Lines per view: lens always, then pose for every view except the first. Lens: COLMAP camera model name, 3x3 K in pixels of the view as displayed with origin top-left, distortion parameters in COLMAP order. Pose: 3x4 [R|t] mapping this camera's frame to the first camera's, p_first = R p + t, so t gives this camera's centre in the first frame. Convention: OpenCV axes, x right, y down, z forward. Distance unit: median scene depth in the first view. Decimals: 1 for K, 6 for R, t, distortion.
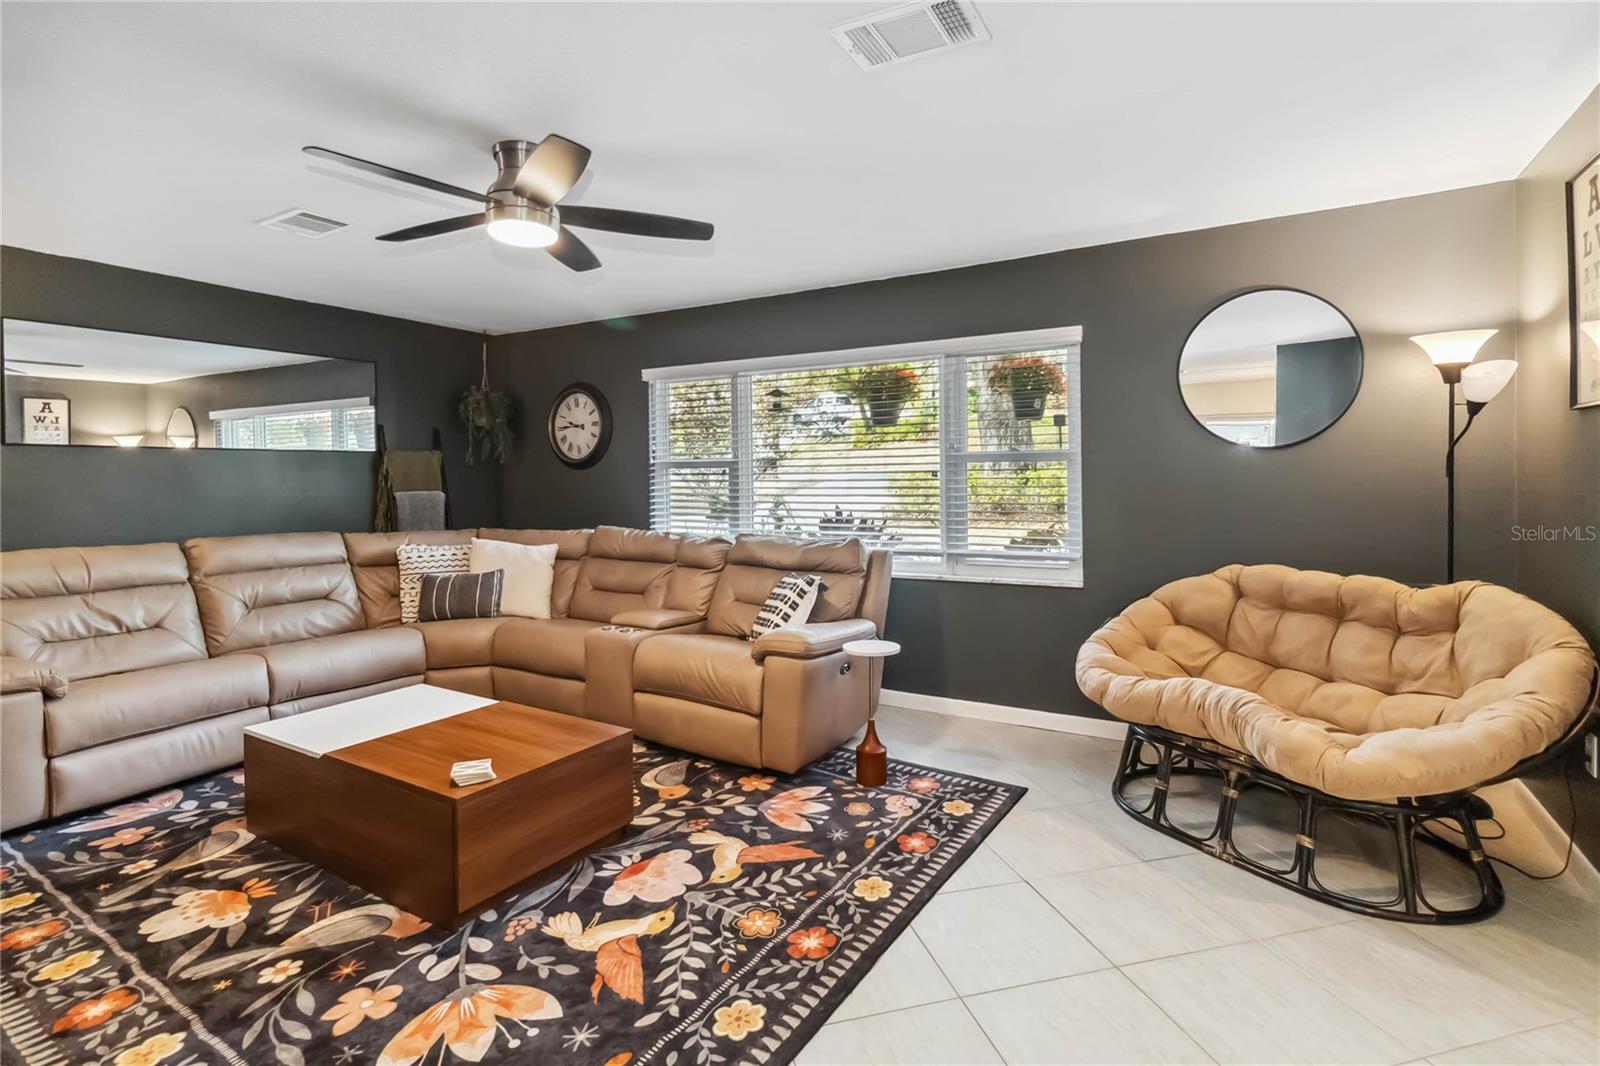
lens RADIAL K [[757.7, 0, 828.2], [0, 757.7, 481.3], [0, 0, 1]] dist [-0.002070, 0.000366]
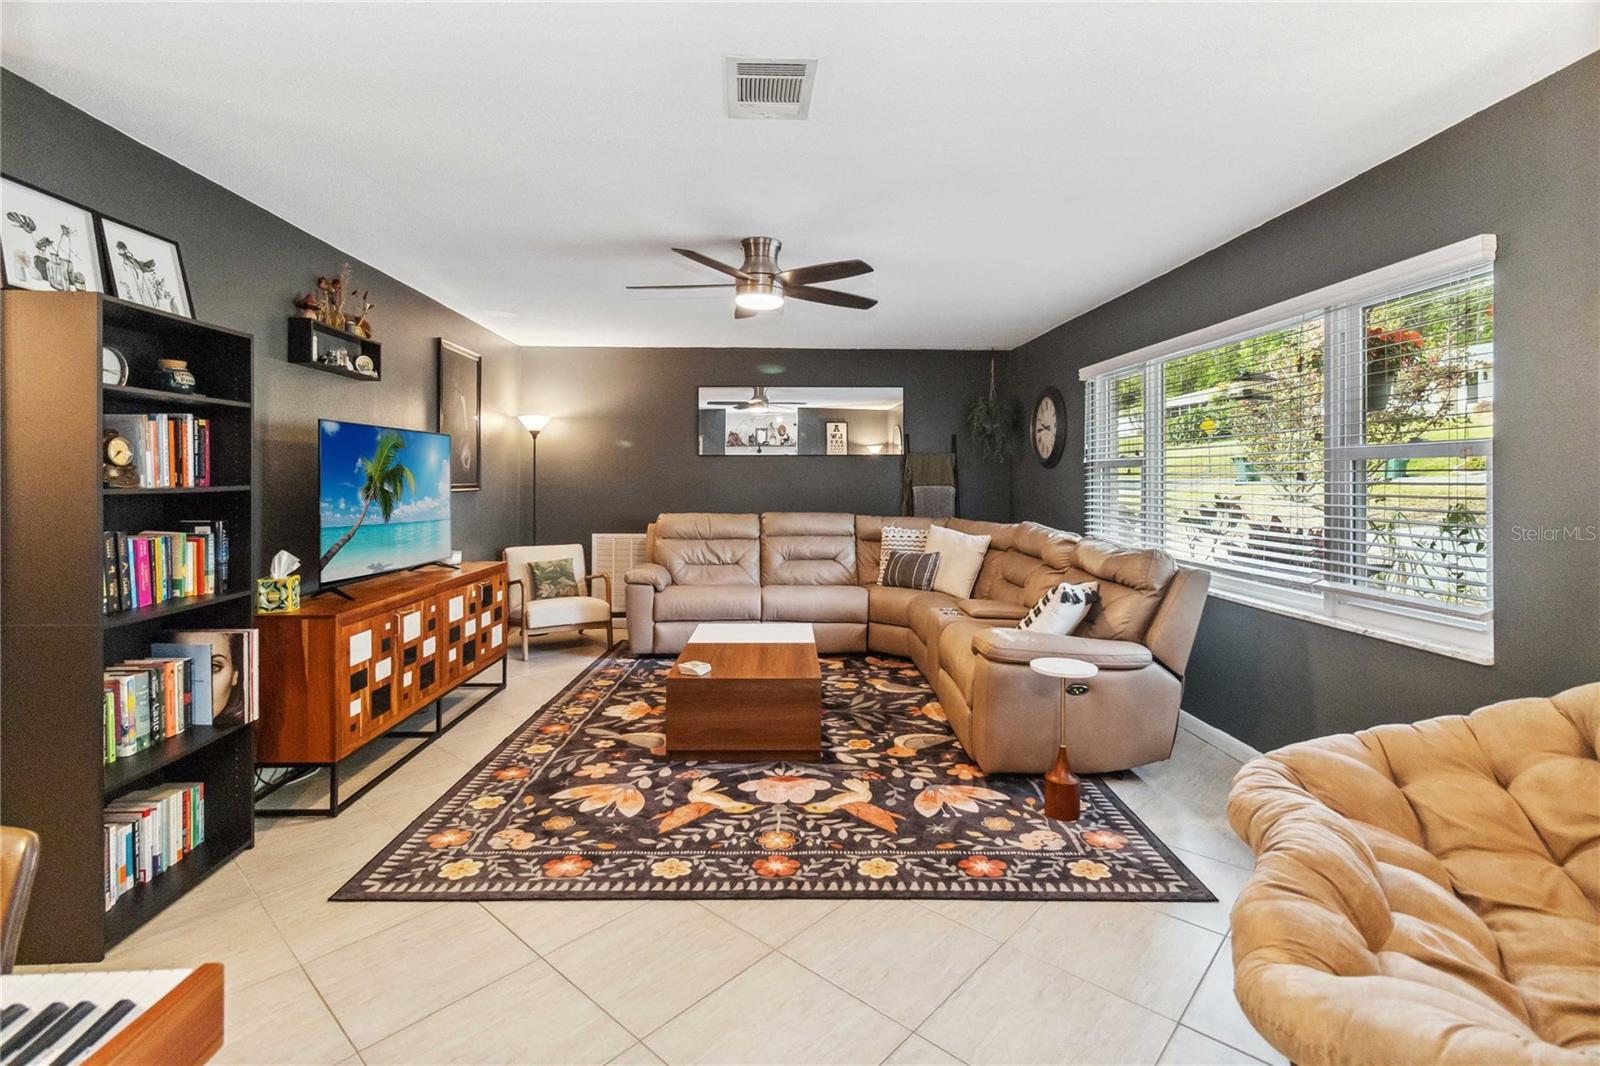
lens RADIAL K [[757.7, 0, 818.0], [0, 757.7, 485.5], [0, 0, 1]] dist [-0.002070, 0.000366]
pose [[0.546404, 0.020268, -0.837276, 0.700407], [-0.013381, 0.999791, 0.015470, -0.007966], [0.837415, 0.002751, 0.546561, 0.278904]]
